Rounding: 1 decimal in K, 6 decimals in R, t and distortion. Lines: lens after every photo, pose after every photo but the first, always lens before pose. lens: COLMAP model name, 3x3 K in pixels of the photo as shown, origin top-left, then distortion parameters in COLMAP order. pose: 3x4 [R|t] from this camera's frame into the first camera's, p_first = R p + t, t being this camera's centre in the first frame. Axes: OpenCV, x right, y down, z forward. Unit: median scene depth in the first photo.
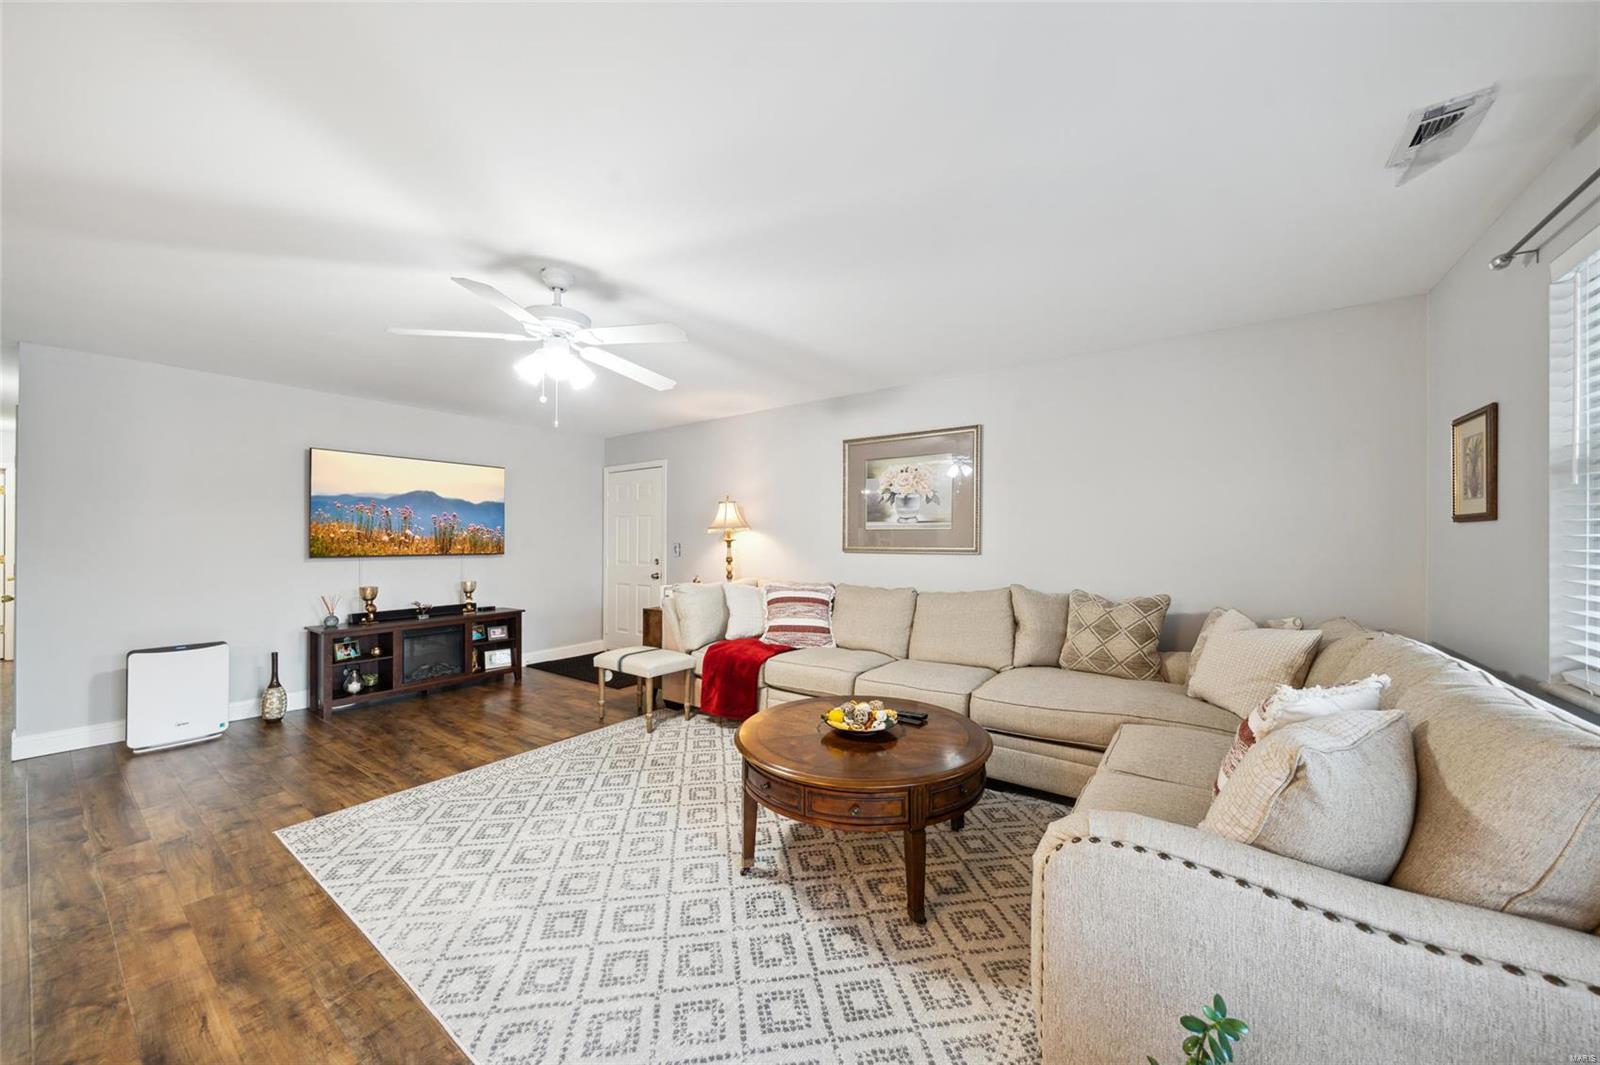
lens RADIAL K [[559.3, 0, 792.6], [0, 559.3, 534.2], [0, 0, 1]] dist [-0.001473, -0.000151]
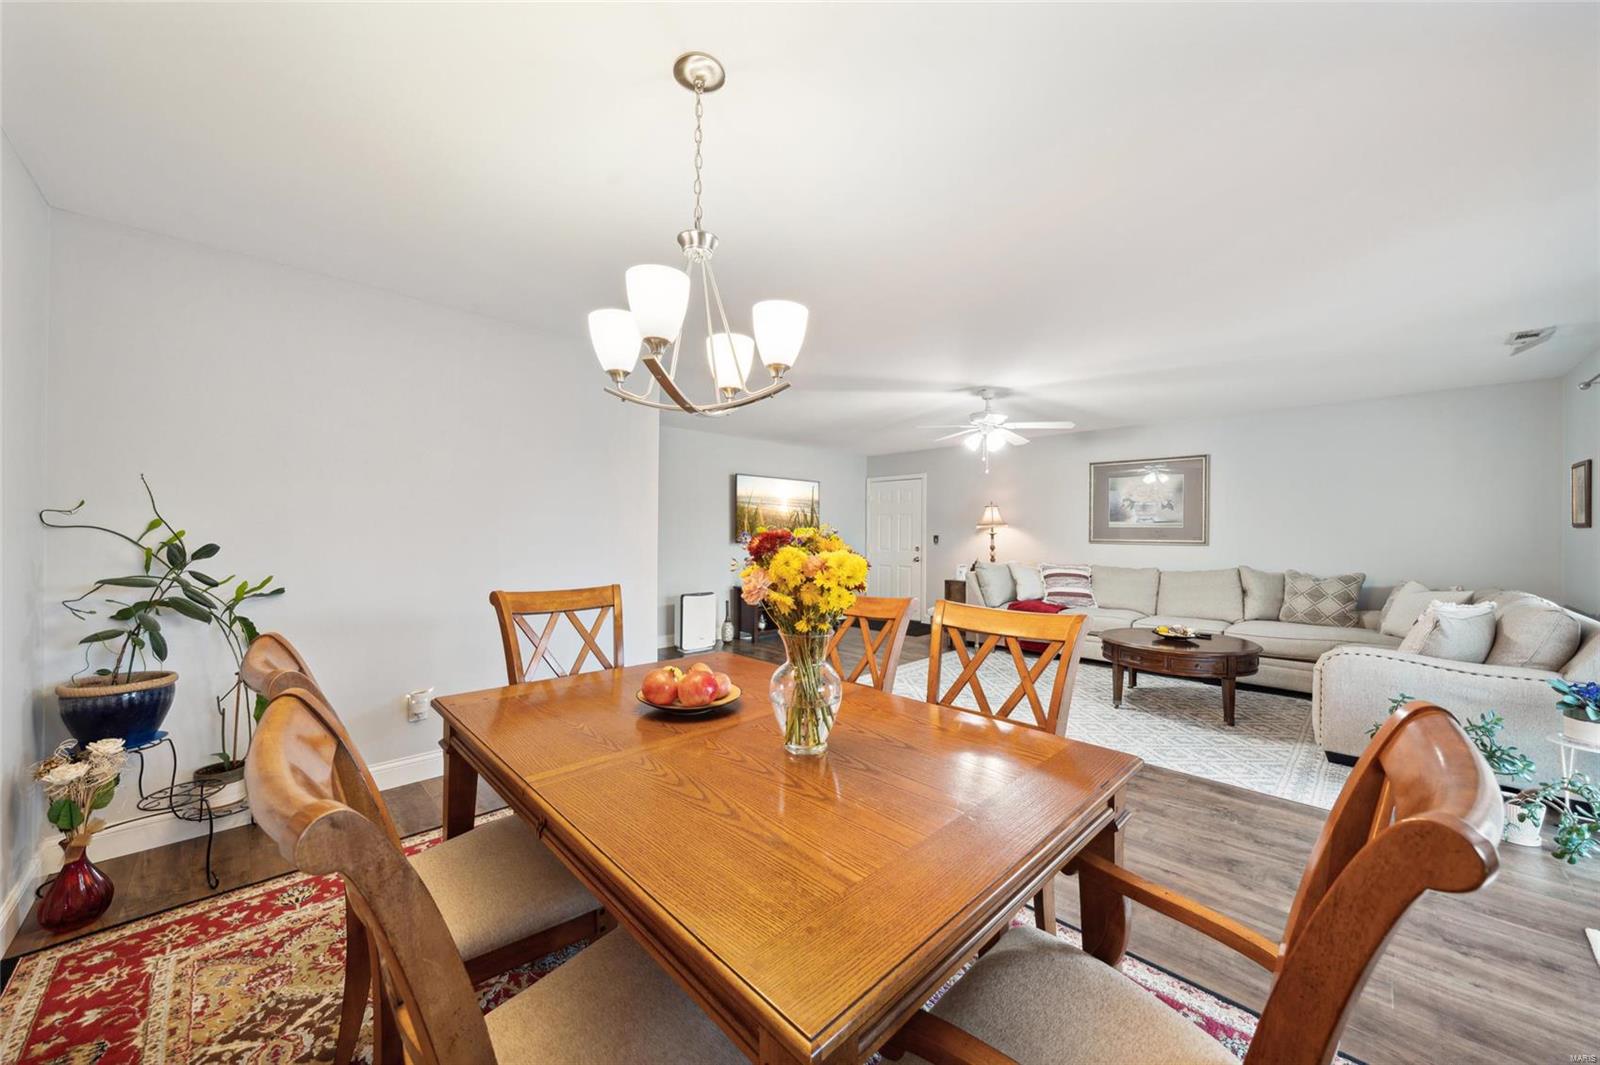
lens RADIAL K [[565.6, 0, 795.5], [0, 565.6, 521.1], [0, 0, 1]] dist [-0.000626, 0.000008]
pose [[0.985568, 0.004286, -0.169224, -0.493090], [-0.005532, 0.999961, -0.006890, -0.011142], [0.169188, 0.007727, 0.985553, -0.647165]]
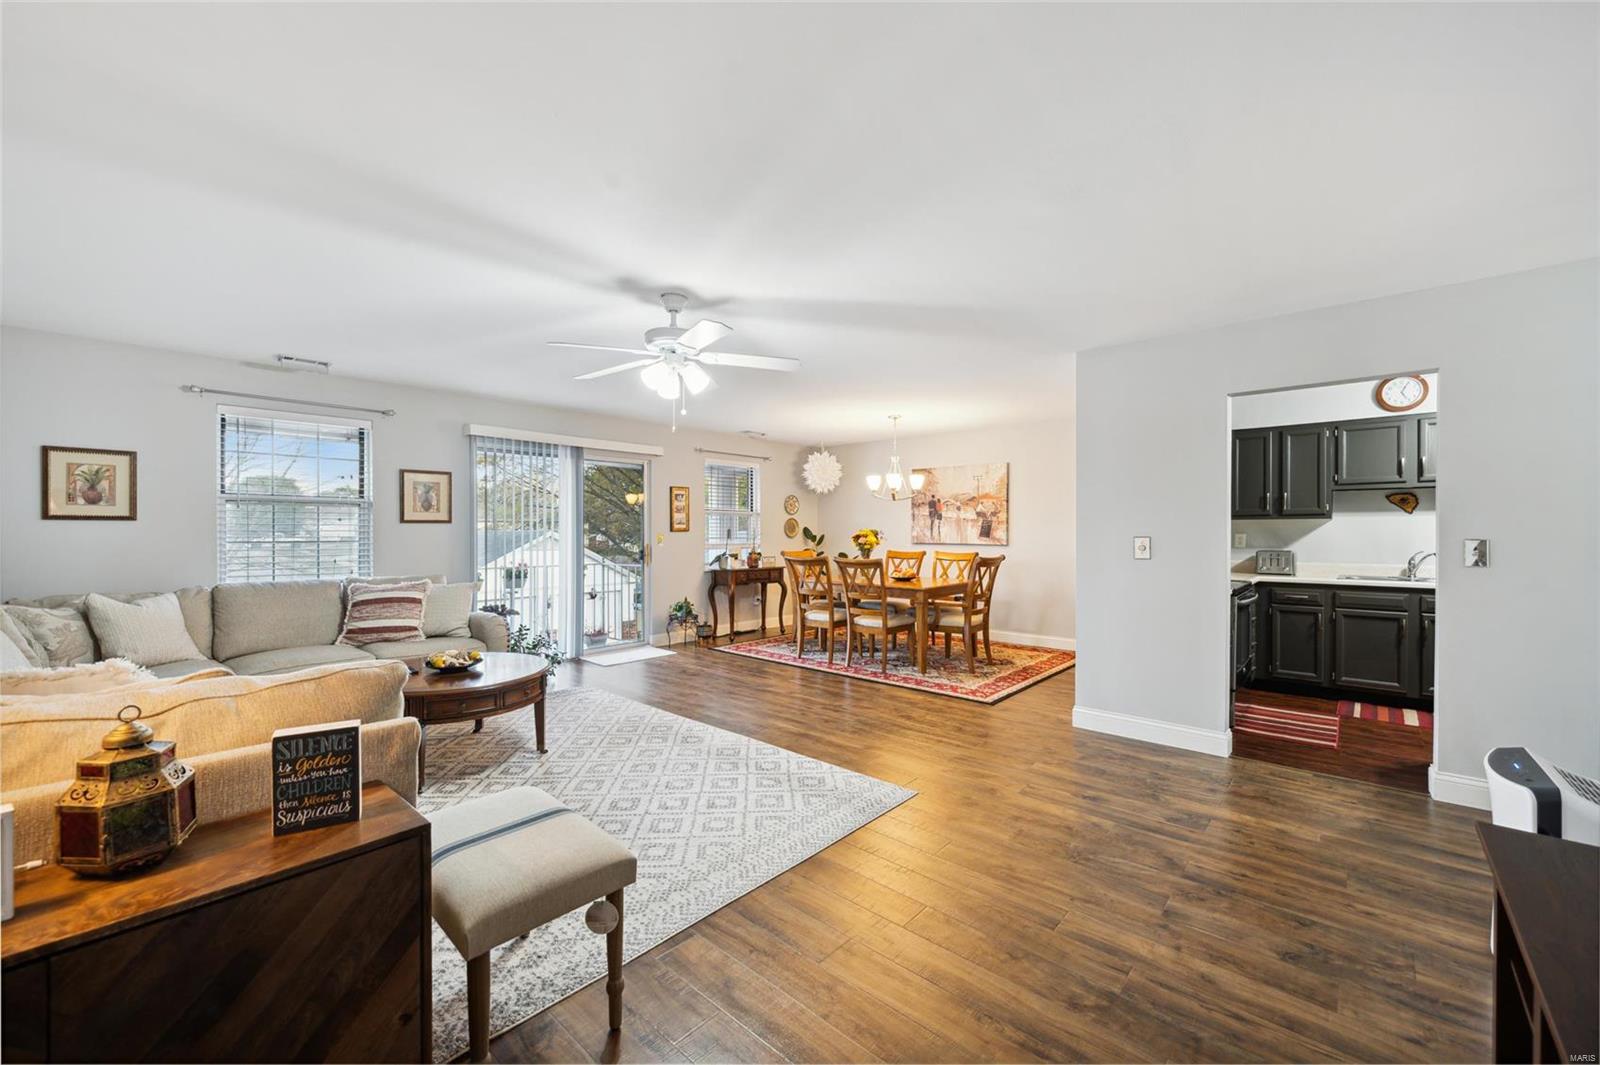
lens RADIAL K [[636.4, 0, 800.0], [0, 636.4, 532.5], [0, 0, 1]] dist [0.000581, 0.000072]
pose [[-0.994645, 0.001134, 0.103343, -0.553788], [-0.000144, 0.999924, -0.012356, 0.017761], [-0.103349, -0.012304, -0.994569, 1.540976]]
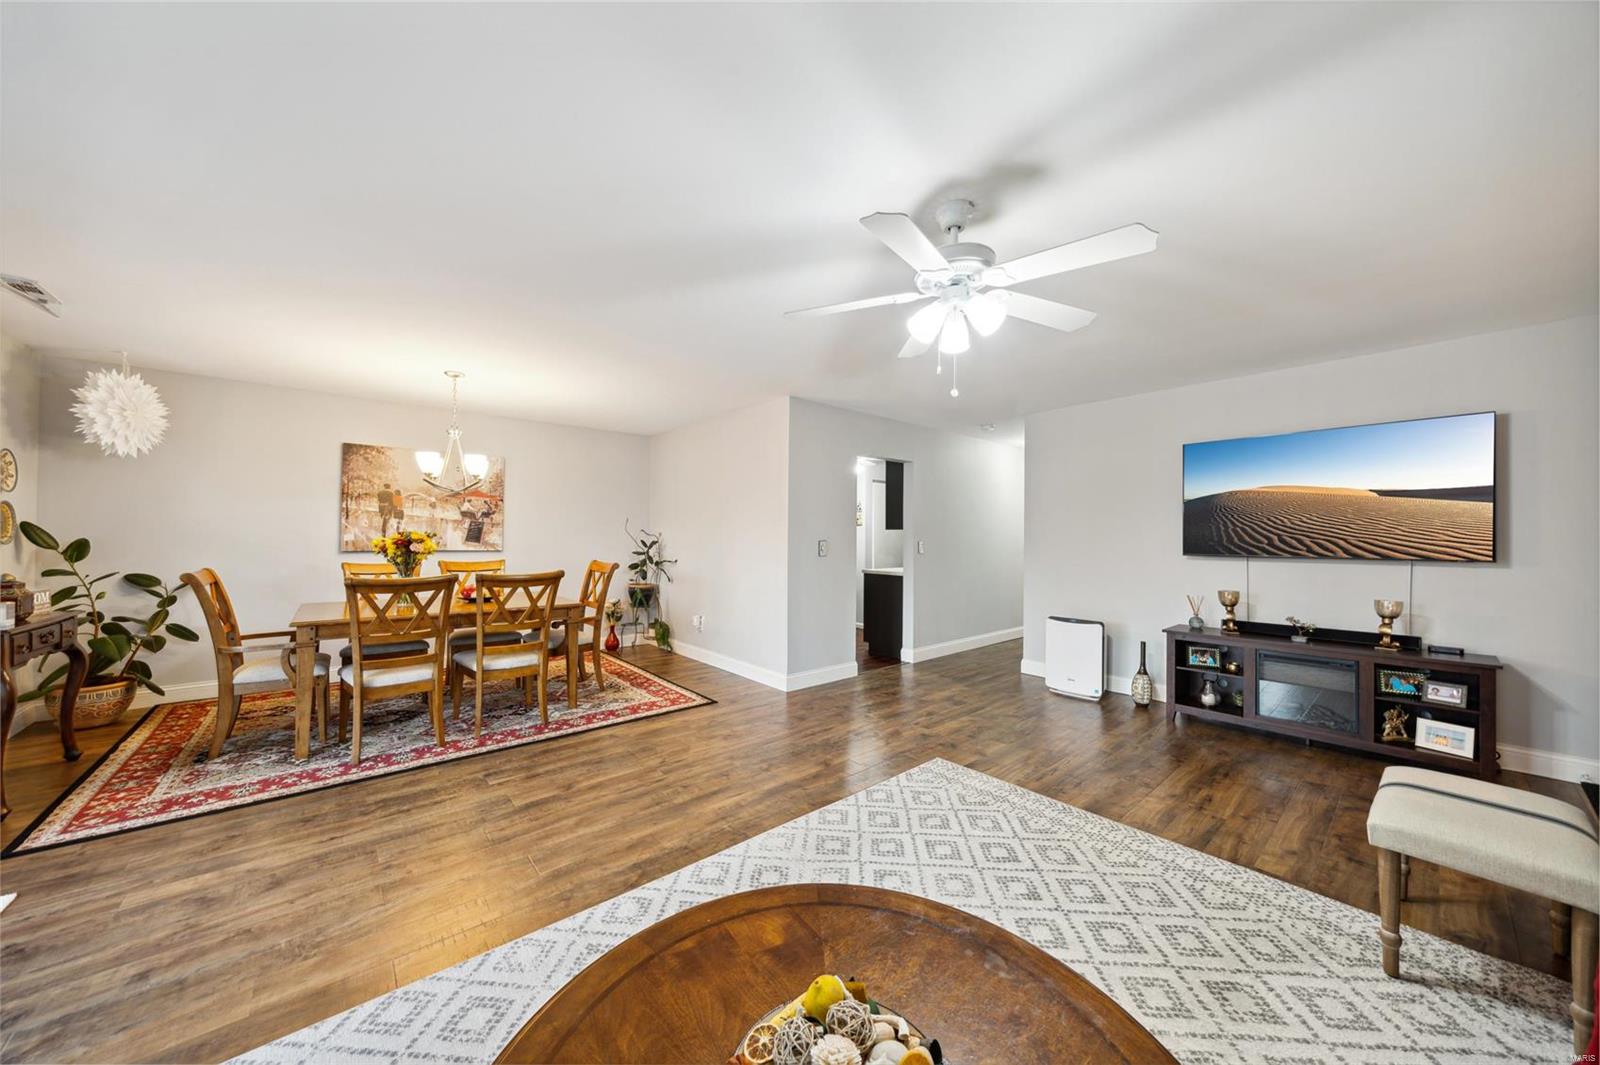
lens RADIAL K [[543.8, 0, 800.0], [0, 543.8, 532.5], [0, 0, 1]] dist [-0.001653, -0.000141]
pose [[-0.226415, -0.009456, -0.973985, 0.270068], [0.009355, 0.999886, -0.011882, 0.007805], [0.973986, -0.011802, -0.226301, 0.654367]]
